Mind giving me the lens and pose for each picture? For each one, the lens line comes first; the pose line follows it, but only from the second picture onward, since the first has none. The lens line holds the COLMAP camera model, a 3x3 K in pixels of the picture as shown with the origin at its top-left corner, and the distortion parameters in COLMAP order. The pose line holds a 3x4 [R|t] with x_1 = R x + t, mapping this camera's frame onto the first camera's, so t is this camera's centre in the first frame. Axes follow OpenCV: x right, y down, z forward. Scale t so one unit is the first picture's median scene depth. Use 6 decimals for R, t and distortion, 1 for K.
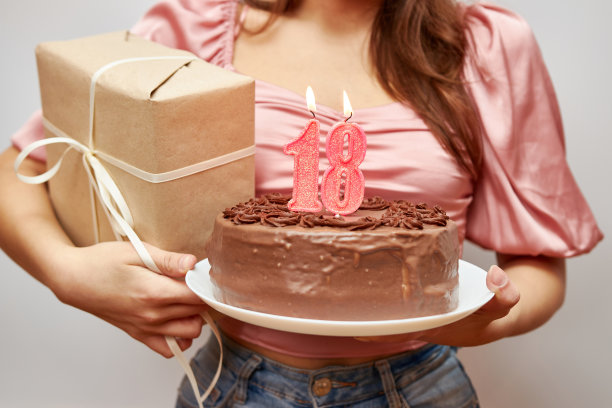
lens RADIAL K [[857.0, 0, 306.0], [0, 857.0, 204.0], [0, 0, 1]] dist [0.020966, 0.006131]
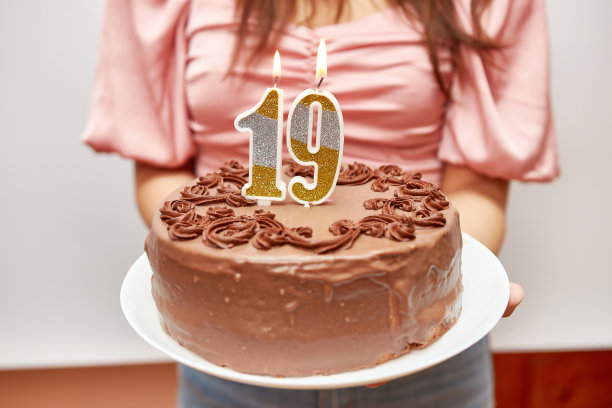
lens RADIAL K [[817.2, 0, 306.0], [0, 817.2, 204.0], [0, 0, 1]] dist [0.003256, -0.000317]
pose [[0.999158, -0.039812, -0.009953, 0.048781], [0.040980, 0.980770, 0.190815, -0.147250], [0.002165, -0.191062, 0.981576, 0.298514]]
